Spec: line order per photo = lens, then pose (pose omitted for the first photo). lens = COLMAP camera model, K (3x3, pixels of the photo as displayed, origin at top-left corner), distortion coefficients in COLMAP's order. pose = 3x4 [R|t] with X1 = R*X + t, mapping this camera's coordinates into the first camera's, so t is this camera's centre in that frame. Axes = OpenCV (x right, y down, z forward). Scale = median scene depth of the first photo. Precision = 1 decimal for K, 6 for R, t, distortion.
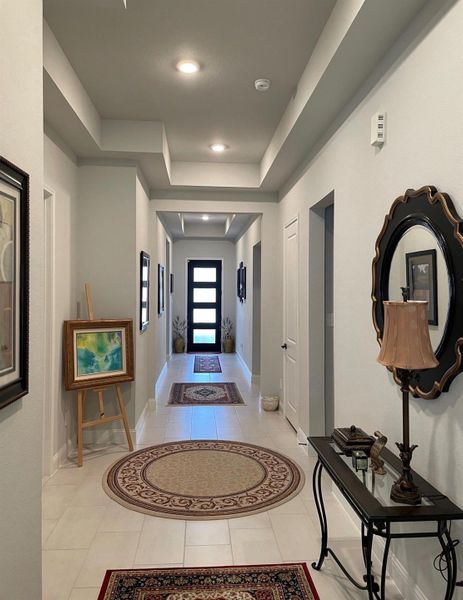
lens RADIAL K [[469.4, 0, 233.4], [0, 469.4, 297.0], [0, 0, 1]] dist [0.024107, -0.004166]
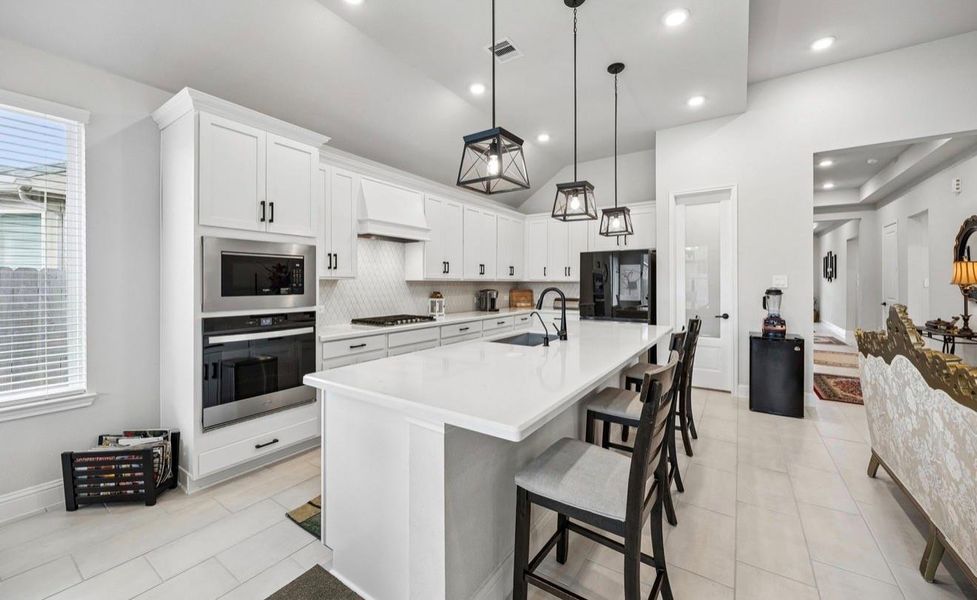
lens RADIAL K [[380.6, 0, 483.7], [0, 380.6, 285.0], [0, 0, 1]] dist [-0.006318, 0.000268]
pose [[0.783882, -0.006212, -0.620879, -0.166001], [0.000617, 0.999957, -0.009225, 0.058711], [0.620909, 0.006848, 0.783852, -0.877134]]
